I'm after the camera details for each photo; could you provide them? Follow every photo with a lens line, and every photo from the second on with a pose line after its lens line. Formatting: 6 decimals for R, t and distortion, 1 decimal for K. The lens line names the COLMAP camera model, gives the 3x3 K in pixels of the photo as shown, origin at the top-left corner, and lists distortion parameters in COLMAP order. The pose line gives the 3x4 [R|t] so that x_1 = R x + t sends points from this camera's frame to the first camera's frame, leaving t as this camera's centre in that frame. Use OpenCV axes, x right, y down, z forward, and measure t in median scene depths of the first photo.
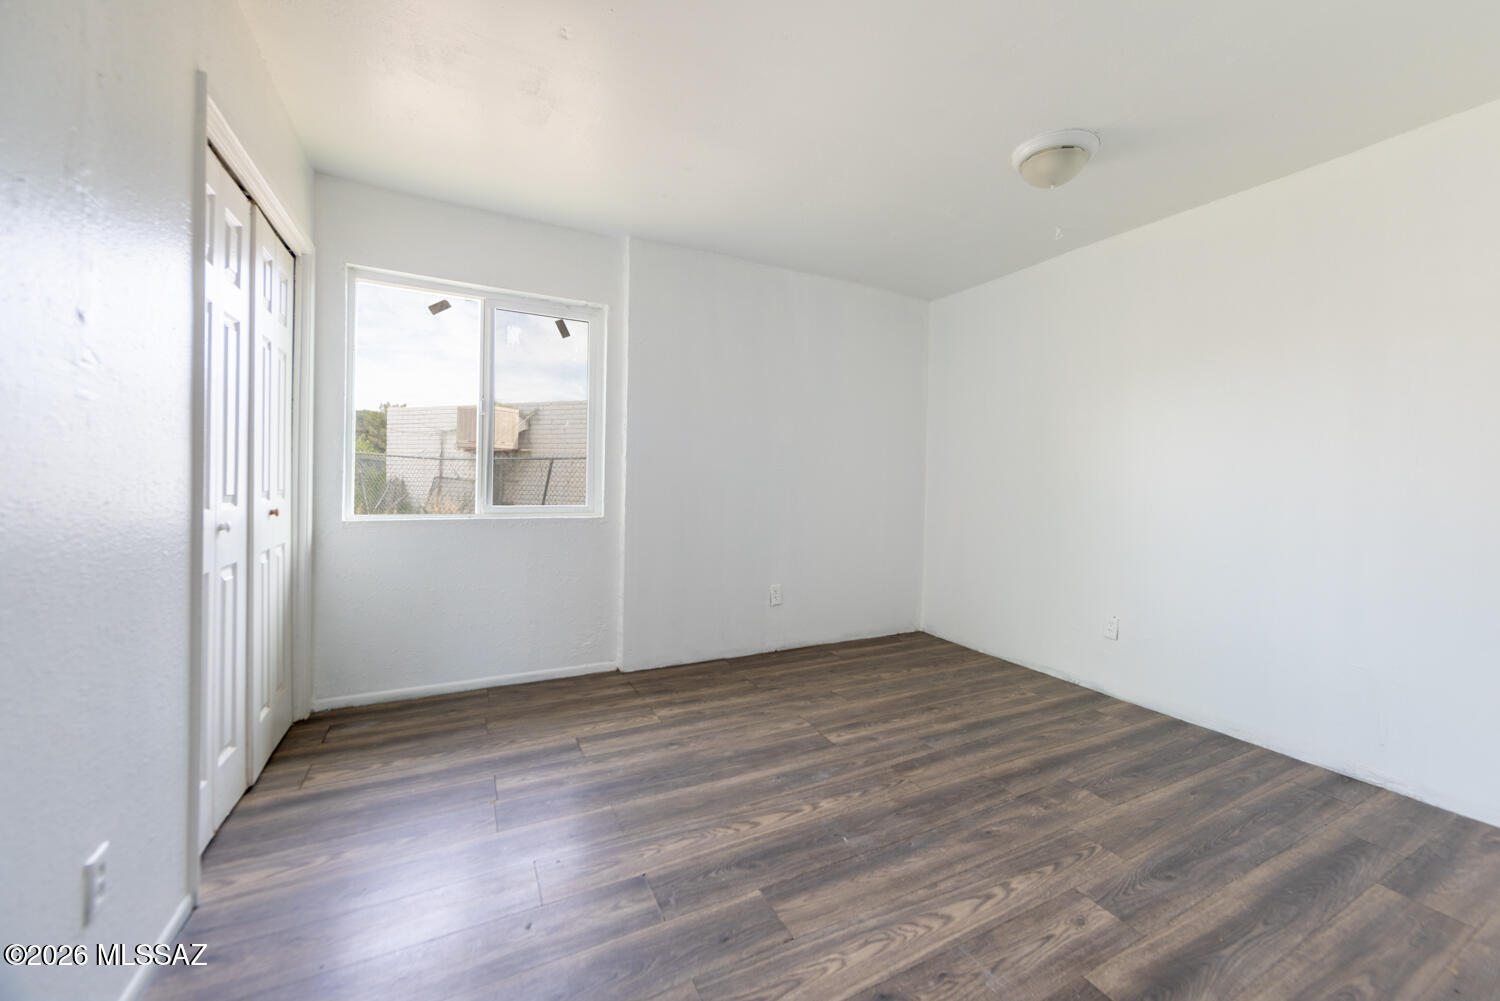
lens RADIAL K [[584.3, 0, 775.2], [0, 584.3, 483.1], [0, 0, 1]] dist [0.000771, -0.000219]
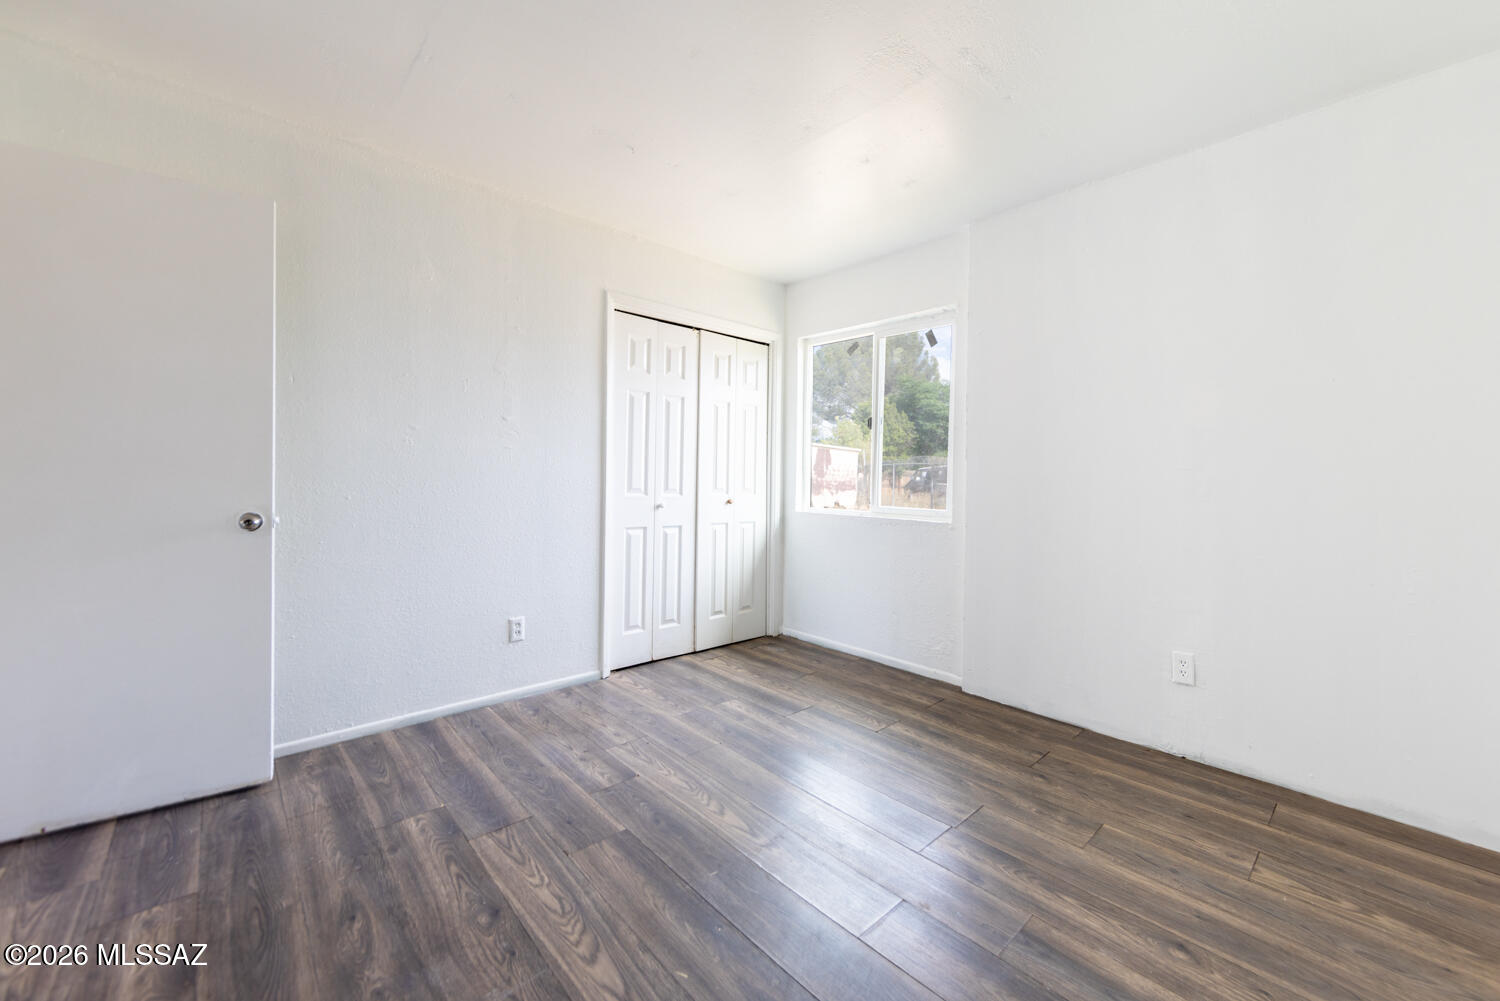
lens RADIAL K [[580.2, 0, 777.6], [0, 580.2, 491.8], [0, 0, 1]] dist [0.000730, 0.000001]
pose [[0.267126, 0.007822, -0.963630, 0.717247], [-0.018041, 0.999832, 0.003115, 0.010070], [0.963493, 0.016552, 0.267223, 0.600738]]
